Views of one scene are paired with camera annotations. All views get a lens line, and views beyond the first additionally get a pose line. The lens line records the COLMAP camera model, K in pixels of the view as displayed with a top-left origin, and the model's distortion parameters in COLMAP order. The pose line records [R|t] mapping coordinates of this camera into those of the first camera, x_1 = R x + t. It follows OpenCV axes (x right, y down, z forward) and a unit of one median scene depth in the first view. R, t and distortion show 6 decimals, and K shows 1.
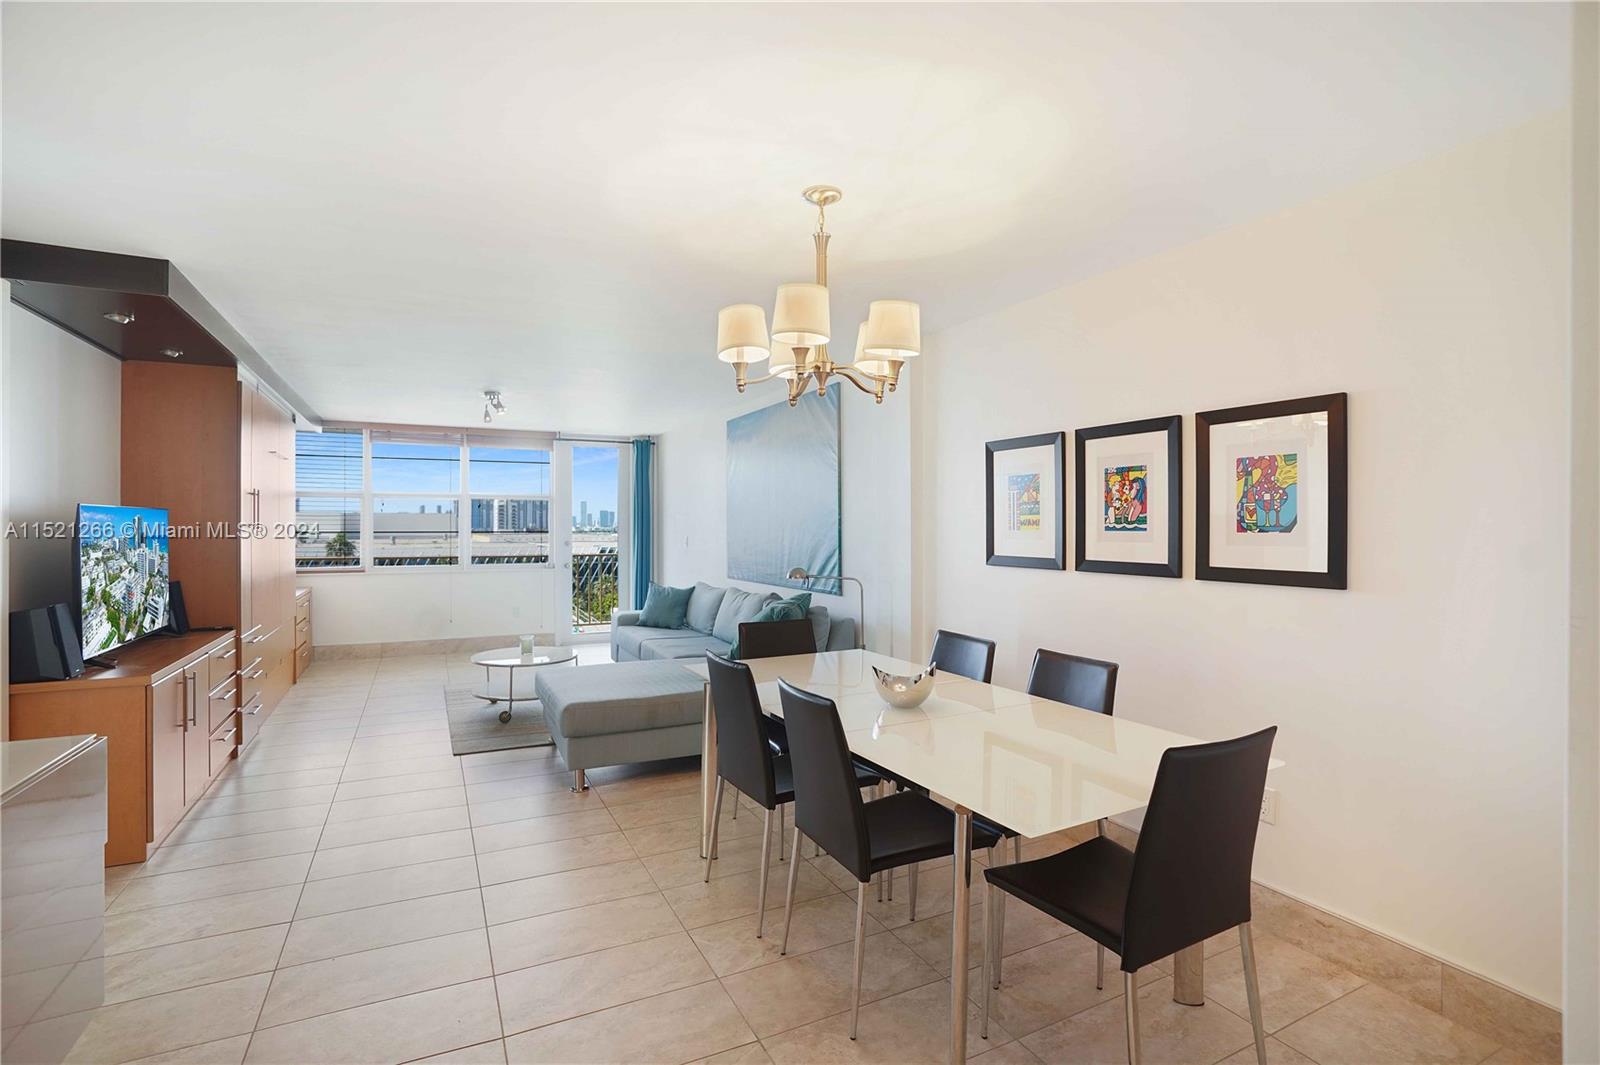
lens RADIAL K [[740.4, 0, 789.1], [0, 740.4, 526.7], [0, 0, 1]] dist [-0.072995, 0.030875]
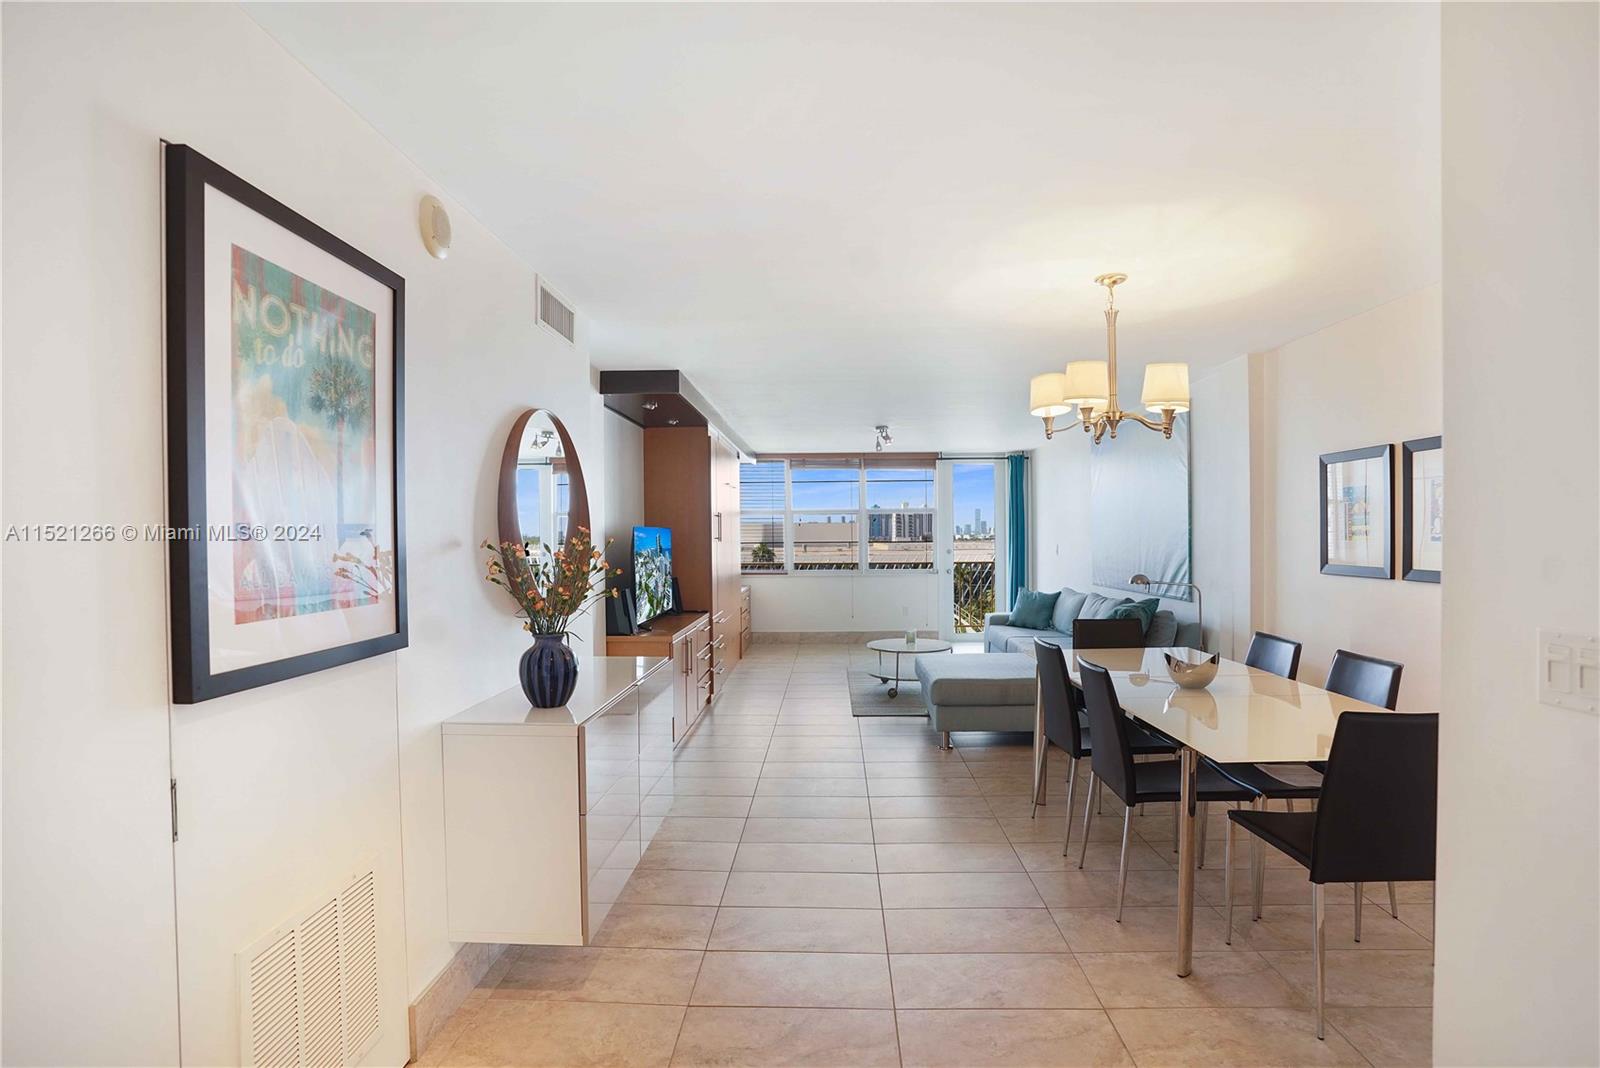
lens RADIAL K [[747.8, 0, 812.4], [0, 747.8, 537.2], [0, 0, 1]] dist [-0.072009, 0.023135]
pose [[0.882734, -0.006686, -0.469826, 0.098505], [0.008480, 0.999963, 0.001701, -0.006128], [0.469797, -0.005486, 0.882757, -0.201909]]
